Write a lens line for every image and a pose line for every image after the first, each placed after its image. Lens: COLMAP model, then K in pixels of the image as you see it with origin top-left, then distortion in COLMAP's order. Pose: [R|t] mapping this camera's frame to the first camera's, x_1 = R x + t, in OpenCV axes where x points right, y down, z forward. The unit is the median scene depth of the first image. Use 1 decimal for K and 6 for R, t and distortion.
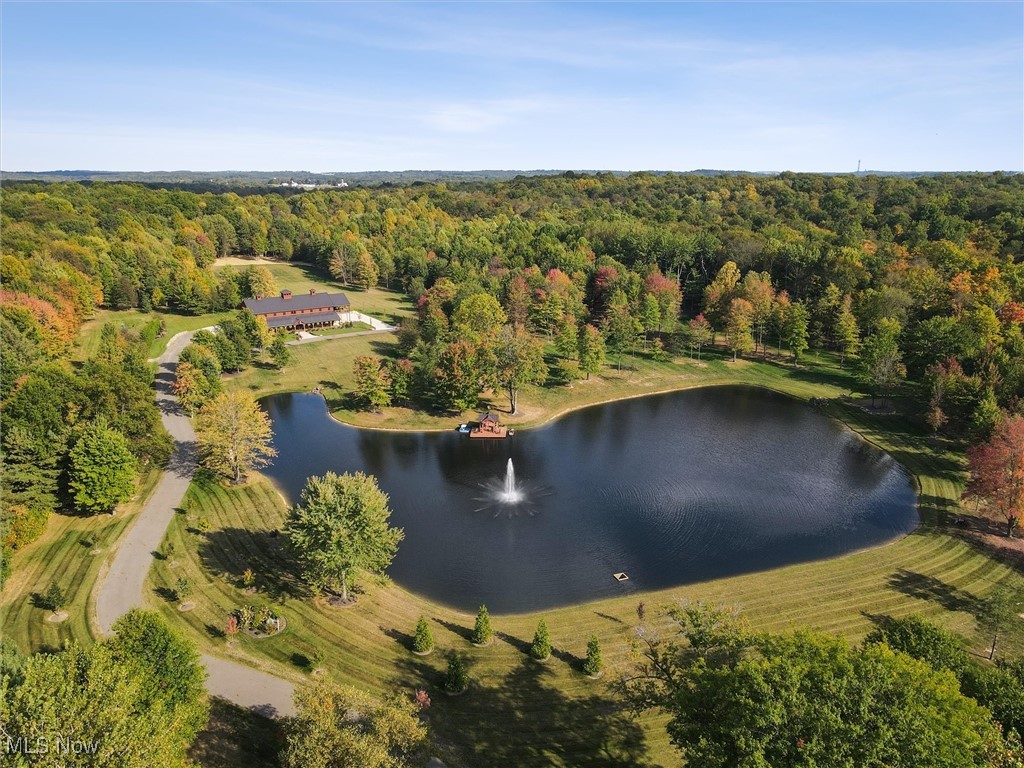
lens RADIAL K [[770.3, 0, 512.0], [0, 770.3, 384.0], [0, 0, 1]] dist [-0.011784, 0.051802]
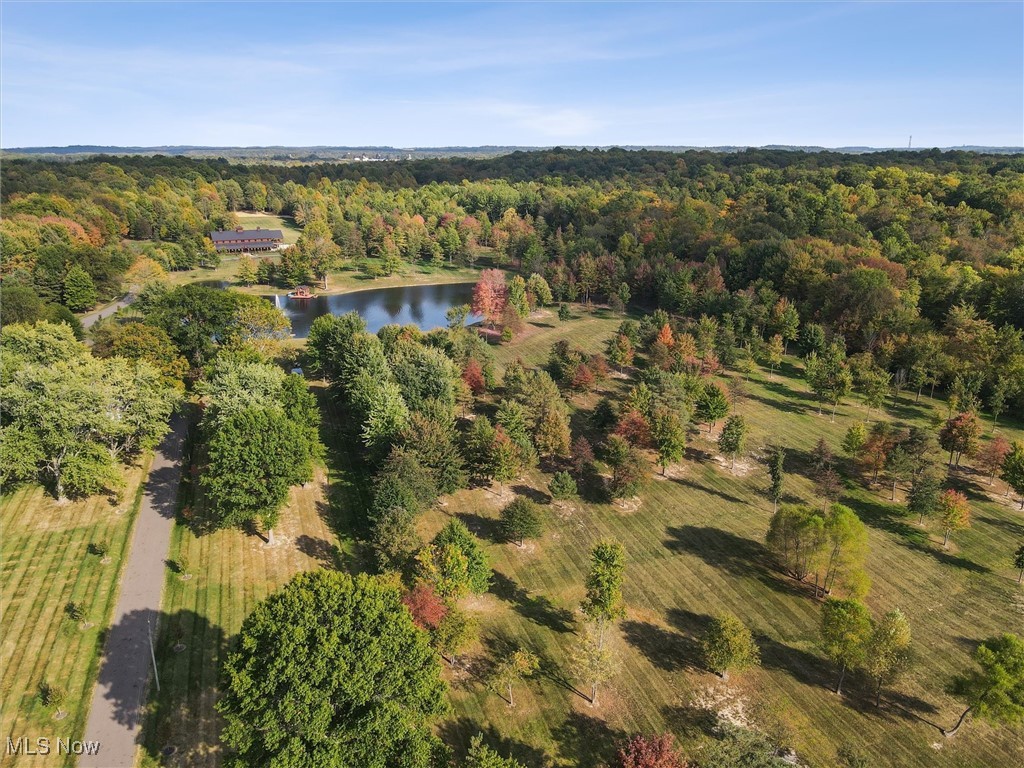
lens RADIAL K [[770.3, 0, 512.0], [0, 770.3, 384.0], [0, 0, 1]] dist [-0.011784, 0.051802]
pose [[0.993771, 0.032777, -0.106516, 0.403081], [-0.029602, 0.999073, 0.031253, 0.122386], [0.107442, -0.027906, 0.993820, -0.448539]]
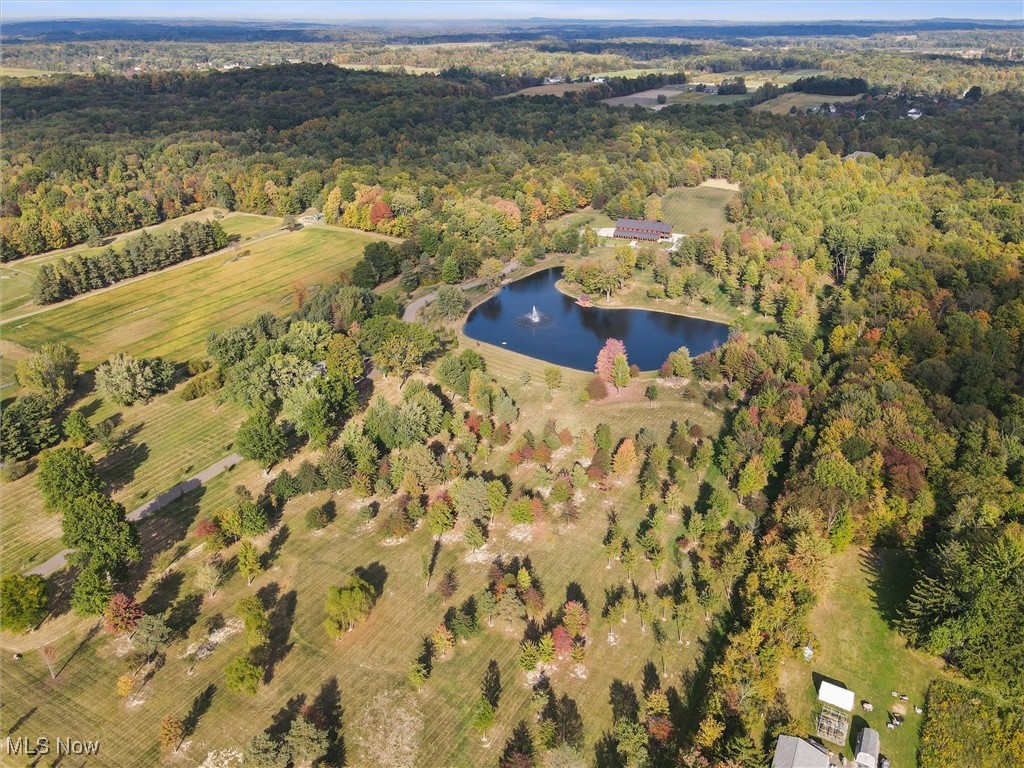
lens RADIAL K [[770.3, 0, 512.0], [0, 770.3, 384.0], [0, 0, 1]] dist [-0.011784, 0.051802]
pose [[0.552891, 0.358742, -0.752075, 1.037327], [-0.216578, 0.933425, 0.286028, -0.197656], [0.804615, 0.004740, 0.593777, -0.345876]]
